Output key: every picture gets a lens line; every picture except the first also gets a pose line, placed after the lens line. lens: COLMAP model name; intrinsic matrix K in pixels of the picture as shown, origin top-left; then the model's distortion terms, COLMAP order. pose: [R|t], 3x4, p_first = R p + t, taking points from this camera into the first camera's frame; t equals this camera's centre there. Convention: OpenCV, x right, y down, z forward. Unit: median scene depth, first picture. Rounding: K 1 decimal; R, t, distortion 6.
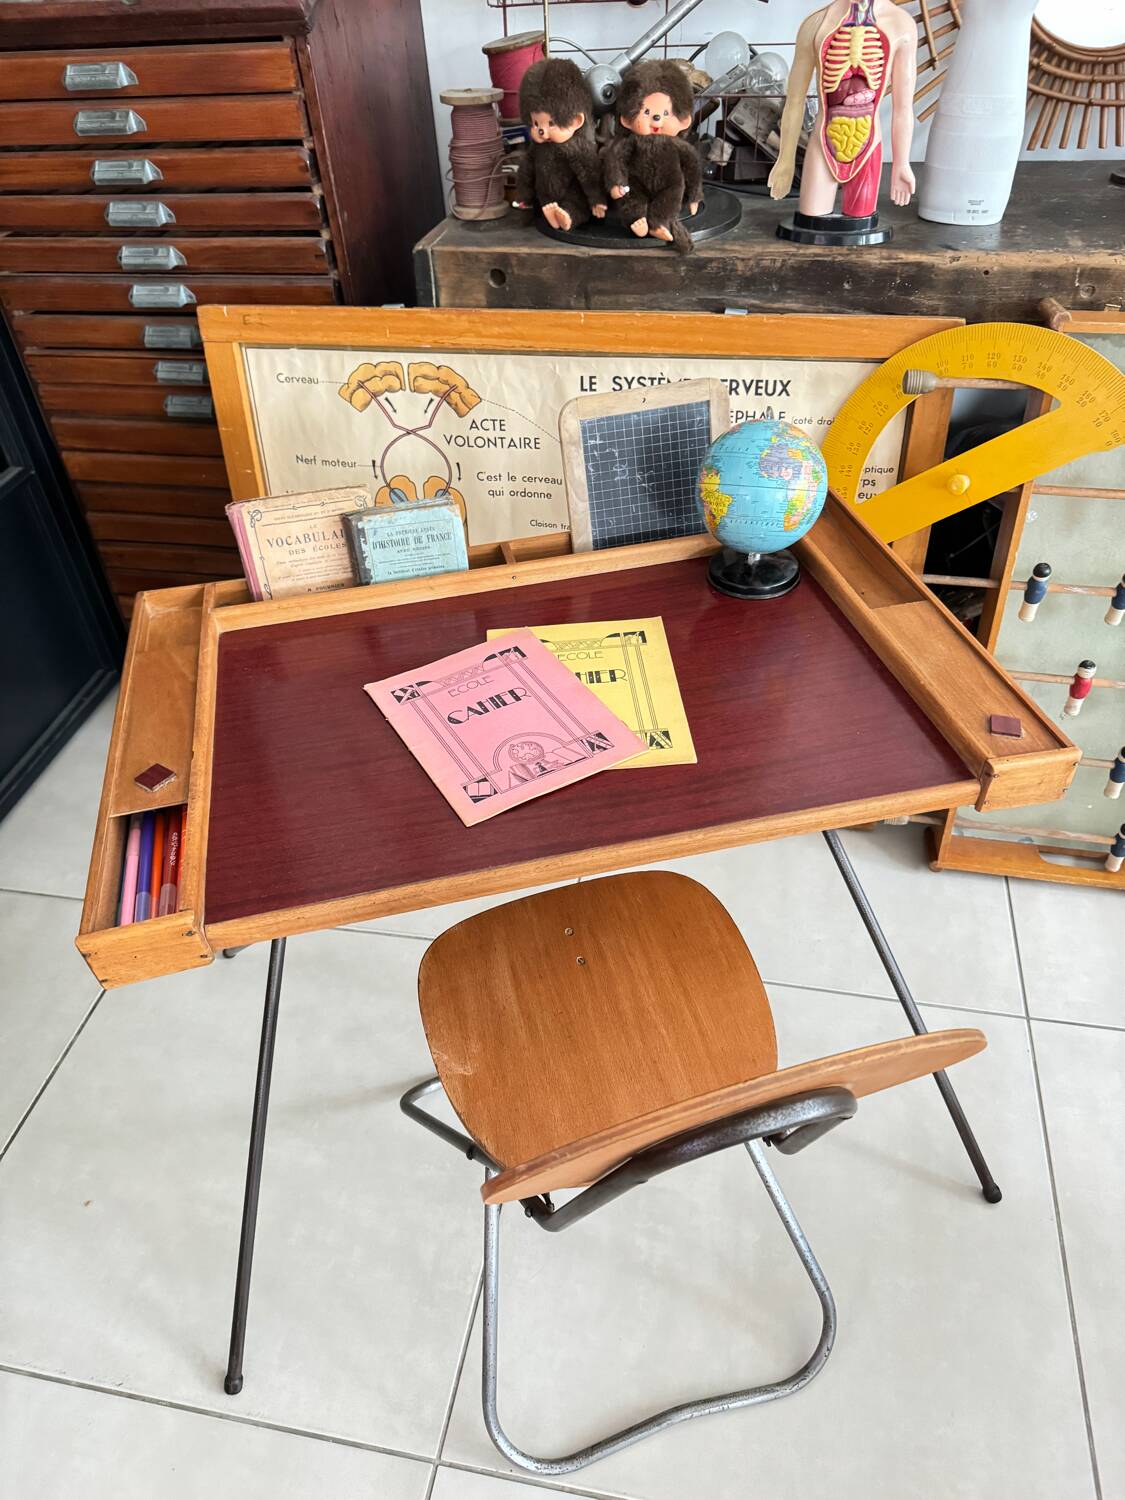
lens RADIAL K [[1069.8, 0, 558.4], [0, 1069.8, 750.9], [0, 0, 1]] dist [0.022519, -0.039088]
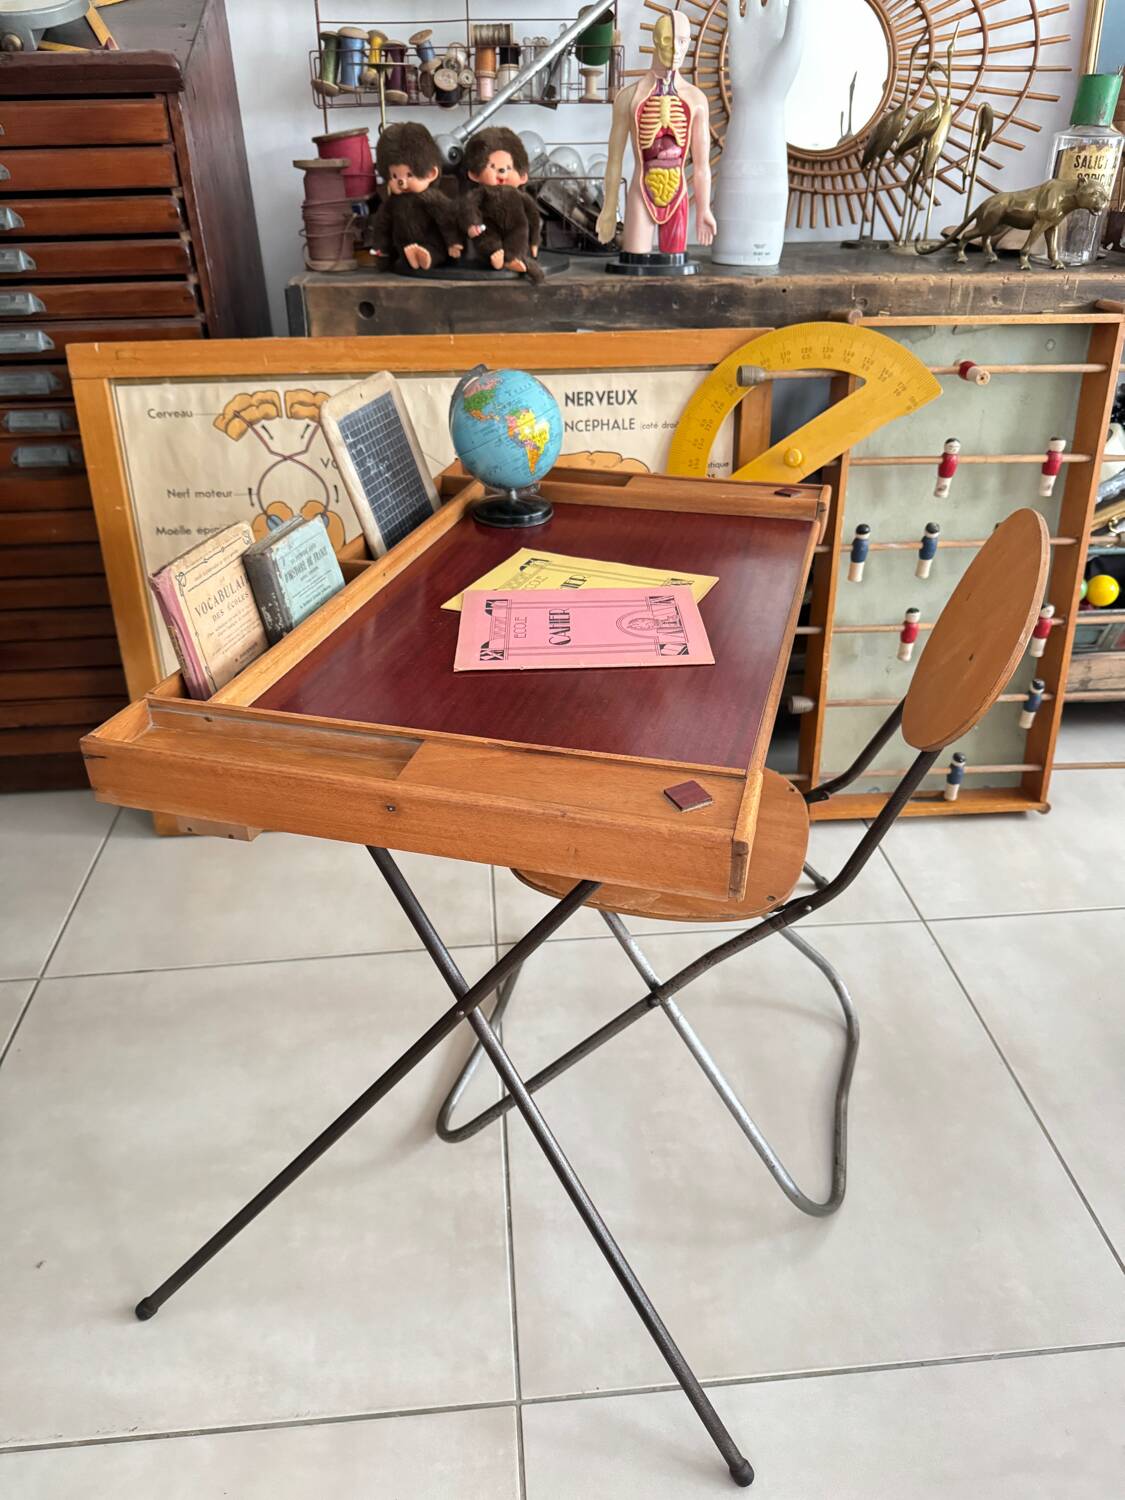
lens RADIAL K [[1071.7, 0, 563.8], [0, 1071.7, 752.7], [0, 0, 1]] dist [0.010611, -0.025020]
pose [[0.959191, -0.108227, 0.261225, -0.205621], [0.152205, 0.976209, -0.154434, 0.205968], [-0.238297, 0.187892, 0.952844, -0.006485]]
